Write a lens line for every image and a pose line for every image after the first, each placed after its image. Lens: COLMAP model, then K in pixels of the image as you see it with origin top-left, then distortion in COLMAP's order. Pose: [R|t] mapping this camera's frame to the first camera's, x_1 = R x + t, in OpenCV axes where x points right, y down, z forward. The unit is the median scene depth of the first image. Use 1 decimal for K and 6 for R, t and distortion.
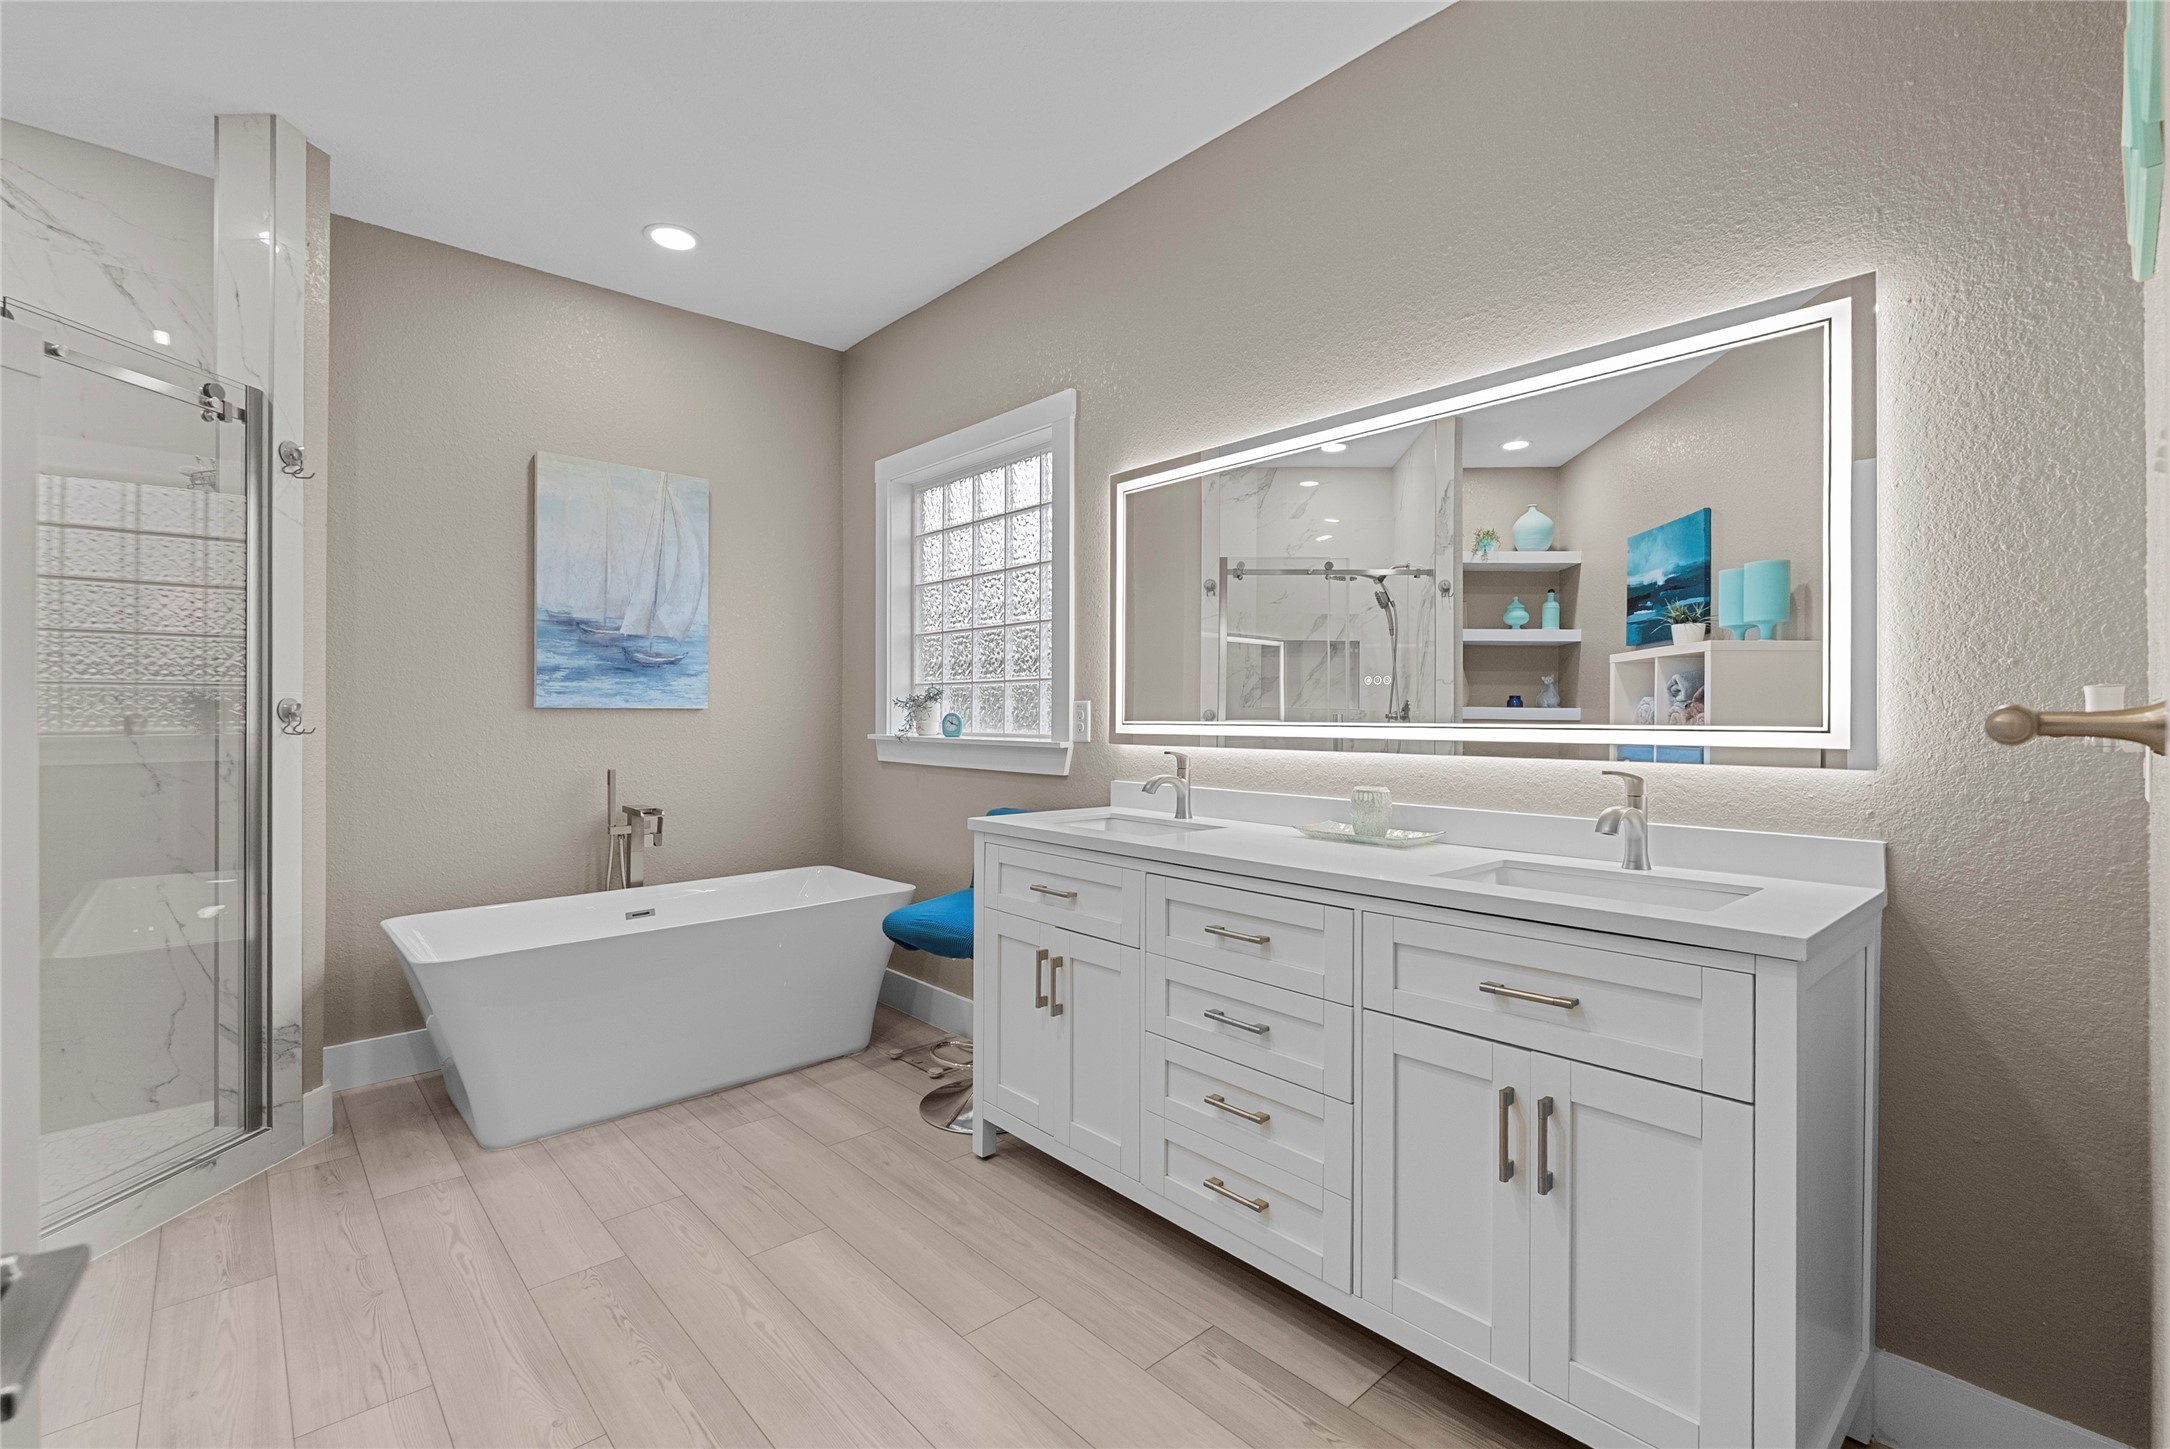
lens RADIAL K [[955.3, 0, 1087.5], [0, 955.3, 718.5], [0, 0, 1]] dist [-0.011066, 0.002916]
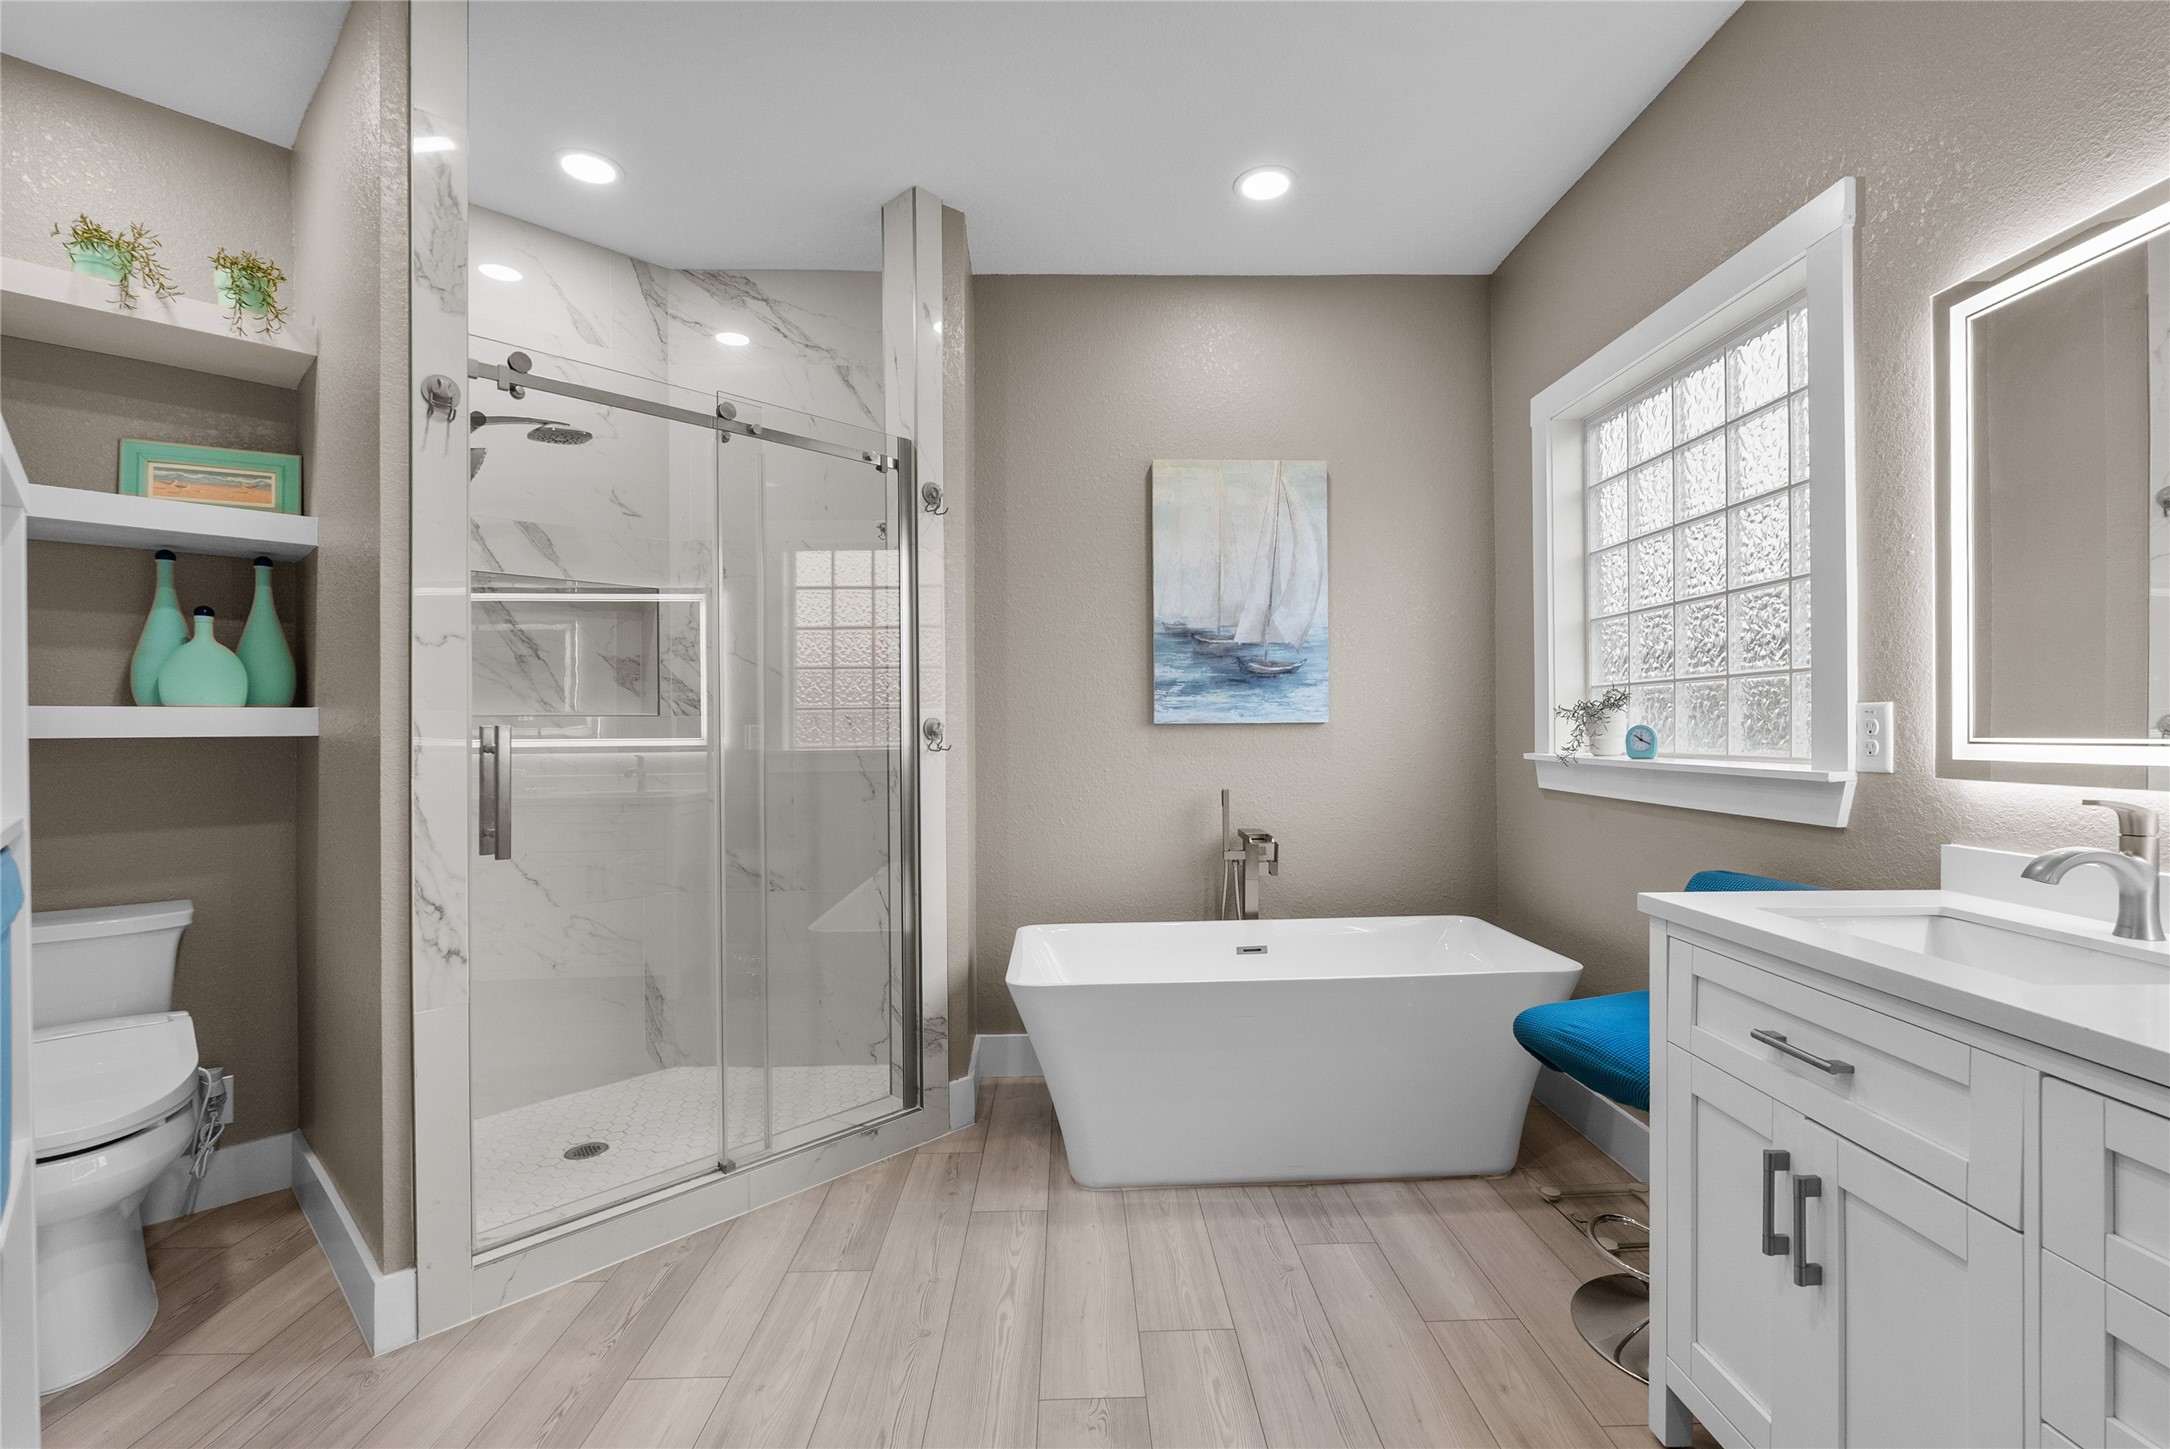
lens RADIAL K [[955.3, 0, 1088.6], [0, 955.3, 727.5], [0, 0, 1]] dist [-0.011066, 0.002916]
pose [[0.758423, -0.007639, -0.651718, 0.008234], [0.005398, 0.999971, -0.005440, -0.002833], [0.651740, 0.000608, 0.758442, 0.247832]]
